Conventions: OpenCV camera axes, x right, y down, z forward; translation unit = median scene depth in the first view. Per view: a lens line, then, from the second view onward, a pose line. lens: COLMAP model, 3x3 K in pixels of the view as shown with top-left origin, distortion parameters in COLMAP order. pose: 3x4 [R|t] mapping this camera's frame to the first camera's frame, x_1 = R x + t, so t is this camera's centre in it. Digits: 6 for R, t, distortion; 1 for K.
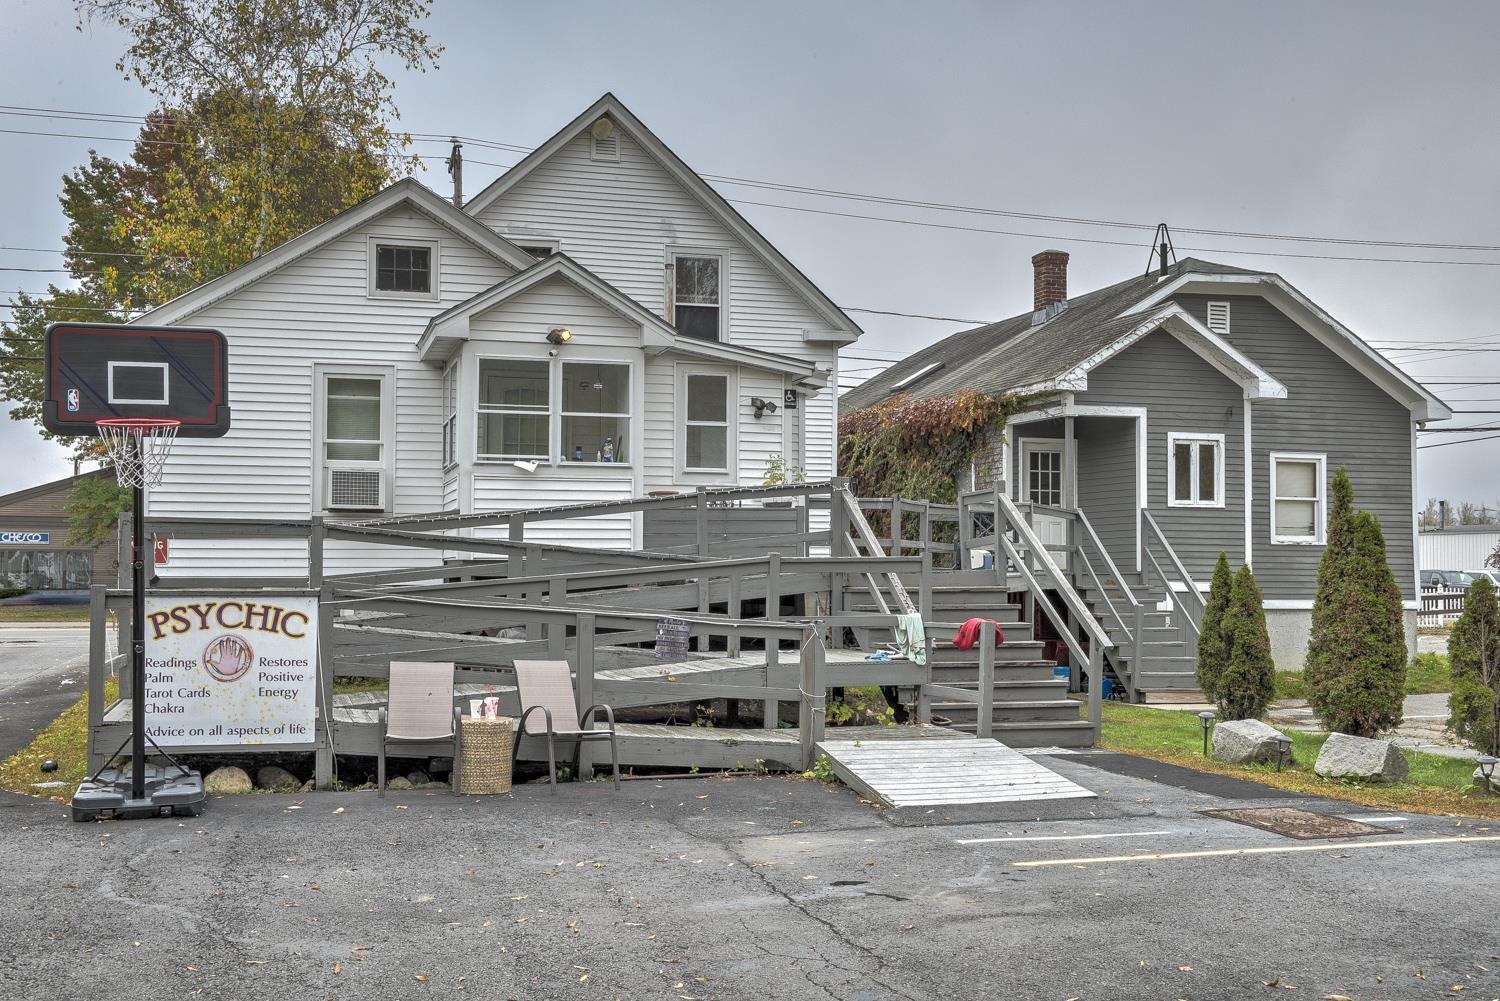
lens RADIAL K [[1628.6, 0, 750.0], [0, 1628.6, 500.5], [0, 0, 1]] dist [0.000862, 0.004343]
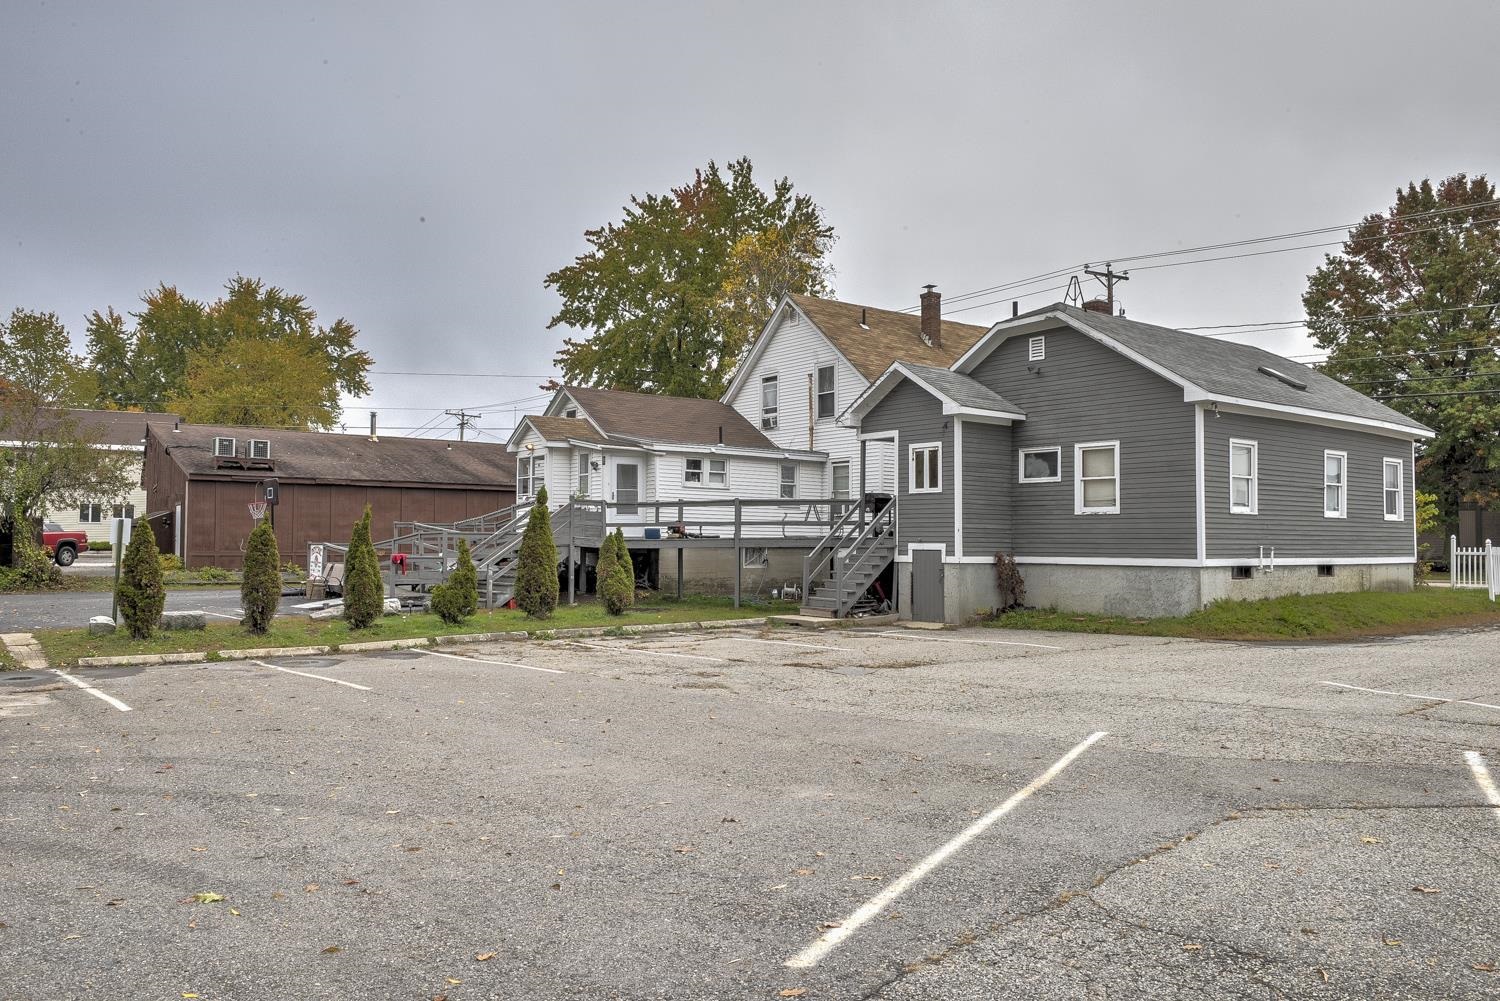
lens RADIAL K [[1130.4, 0, 750.0], [0, 1130.4, 500.5], [0, 0, 1]] dist [-0.048556, -0.004464]
pose [[0.343202, -0.034146, -0.938641, 1.182507], [0.042523, 0.998879, -0.020789, 0.025570], [0.938299, -0.032779, 0.344269, 0.491504]]
